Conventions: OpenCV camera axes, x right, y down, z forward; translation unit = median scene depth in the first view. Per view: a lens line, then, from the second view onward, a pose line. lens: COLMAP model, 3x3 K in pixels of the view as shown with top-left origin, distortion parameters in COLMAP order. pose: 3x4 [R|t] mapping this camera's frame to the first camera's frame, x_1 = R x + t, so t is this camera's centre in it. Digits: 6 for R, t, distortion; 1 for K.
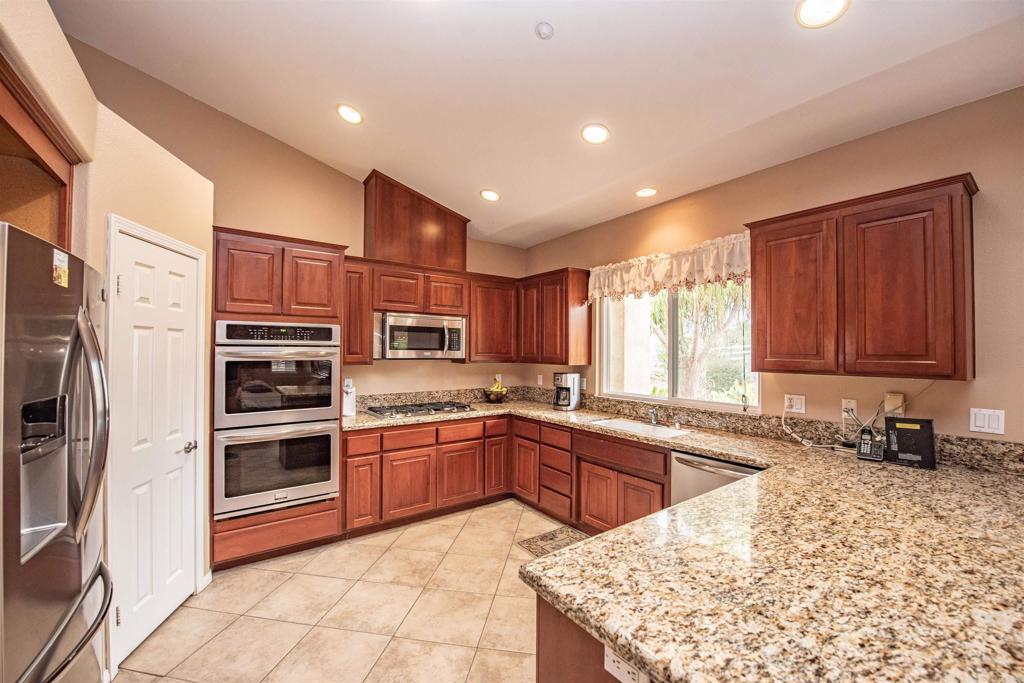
lens RADIAL K [[418.2, 0, 520.1], [0, 418.2, 347.3], [0, 0, 1]] dist [-0.019278, -0.000771]
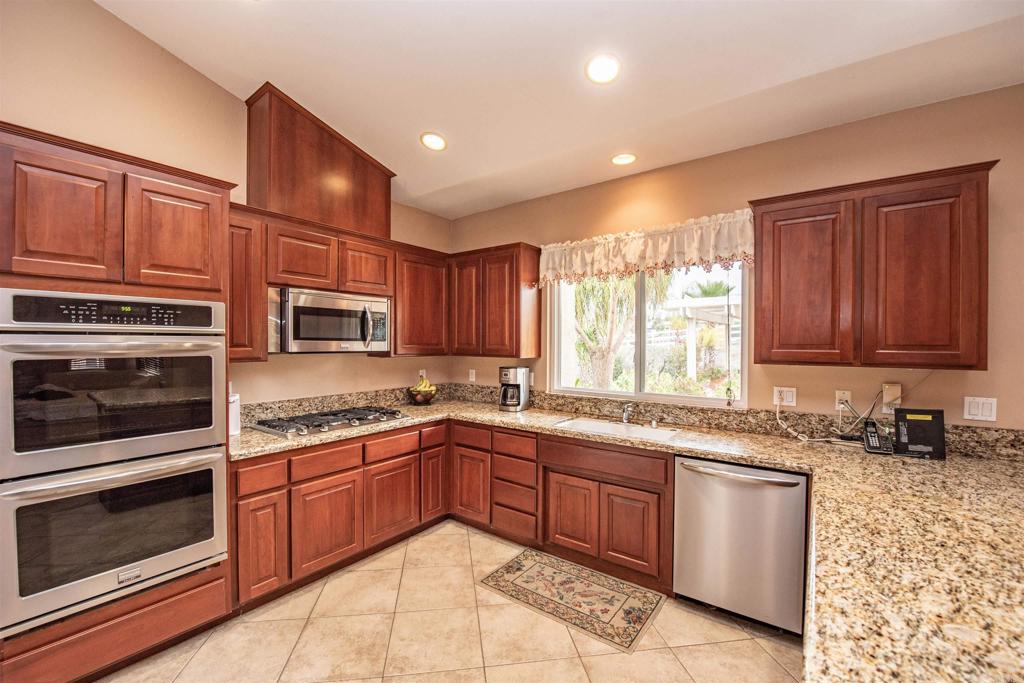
lens RADIAL K [[418.2, 0, 502.3], [0, 418.2, 347.8], [0, 0, 1]] dist [-0.019278, -0.000771]
pose [[0.957079, -0.005885, 0.289766, -0.202538], [-0.000901, 0.999729, 0.023280, 0.002308], [-0.289824, -0.022542, 0.956814, 0.242434]]
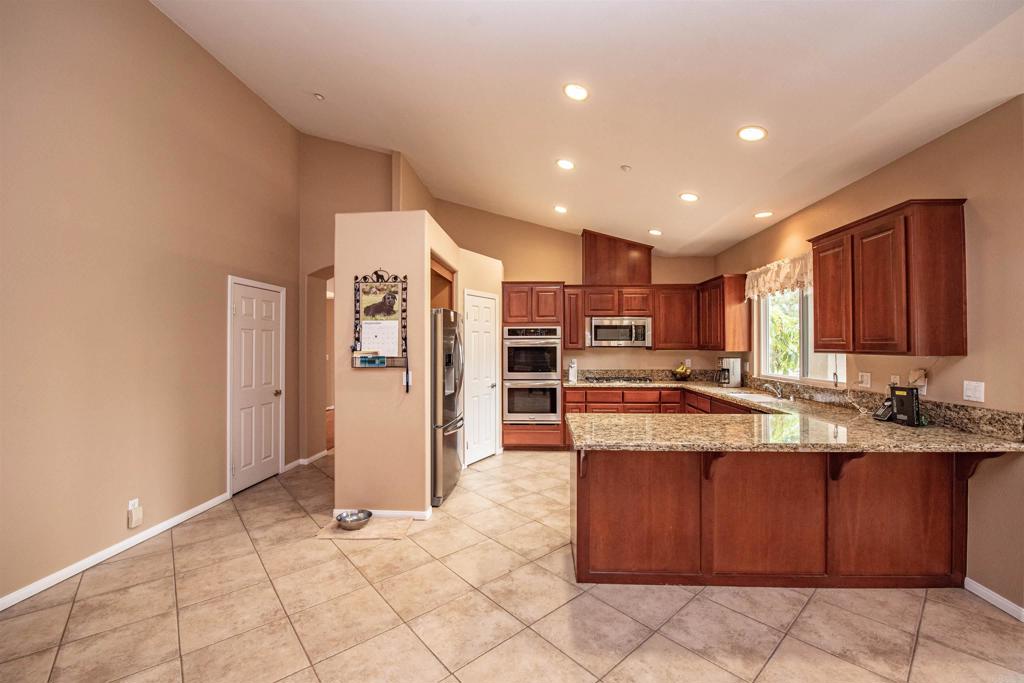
lens RADIAL K [[418.2, 0, 506.3], [0, 418.2, 345.0], [0, 0, 1]] dist [-0.019278, -0.000771]
pose [[0.758485, -0.006308, -0.651660, 0.548456], [0.010784, 0.999938, 0.002873, 0.016412], [0.651601, -0.009207, 0.758506, -0.498510]]
